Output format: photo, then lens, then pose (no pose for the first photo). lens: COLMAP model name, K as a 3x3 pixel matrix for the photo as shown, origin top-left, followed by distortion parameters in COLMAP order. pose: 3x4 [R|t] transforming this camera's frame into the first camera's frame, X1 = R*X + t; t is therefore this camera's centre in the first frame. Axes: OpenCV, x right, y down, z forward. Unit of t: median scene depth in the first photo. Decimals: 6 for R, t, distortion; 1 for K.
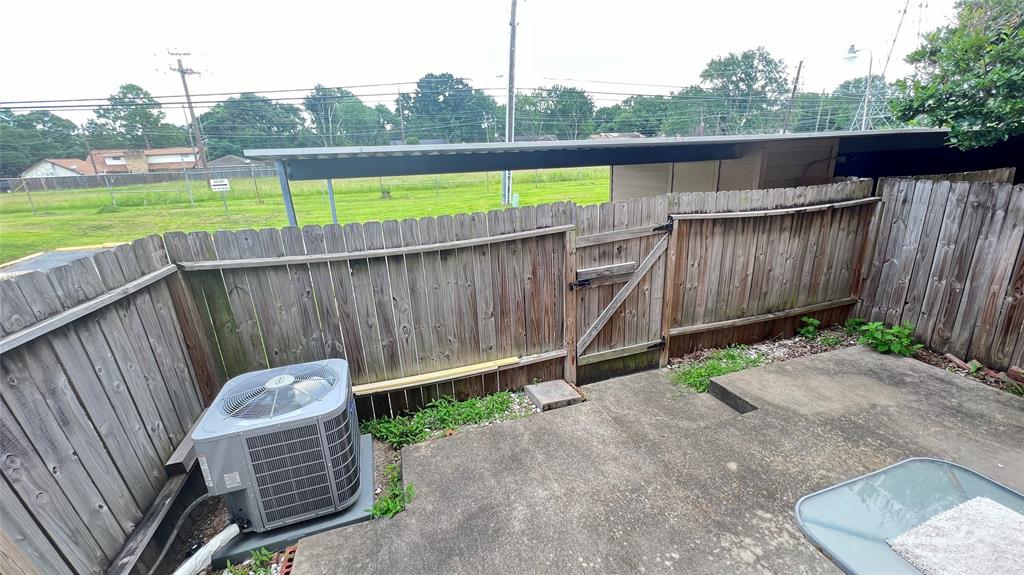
lens RADIAL K [[409.5, 0, 506.6], [0, 409.5, 287.8], [0, 0, 1]] dist [-0.002137, -0.000372]
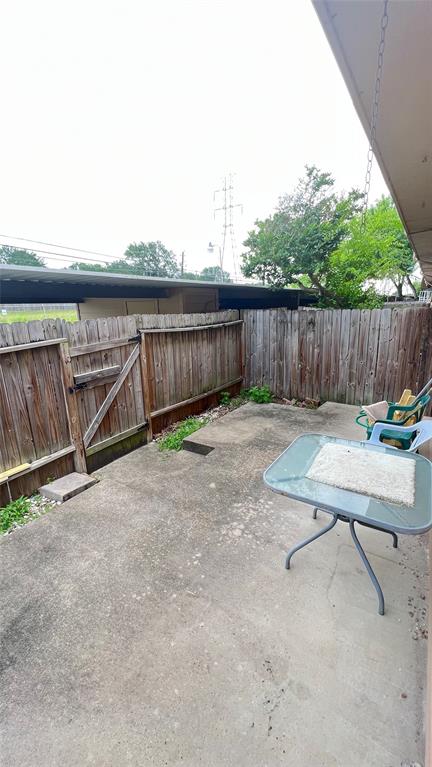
lens RADIAL K [[307.4, 0, 214.8], [0, 307.4, 384.2], [0, 0, 1]] dist [-0.000944, 0.000502]
pose [[0.775542, -0.126267, 0.618539, -0.065542], [0.174458, 0.984504, -0.017766, 0.066887], [-0.606711, 0.121688, 0.785553, 0.047553]]
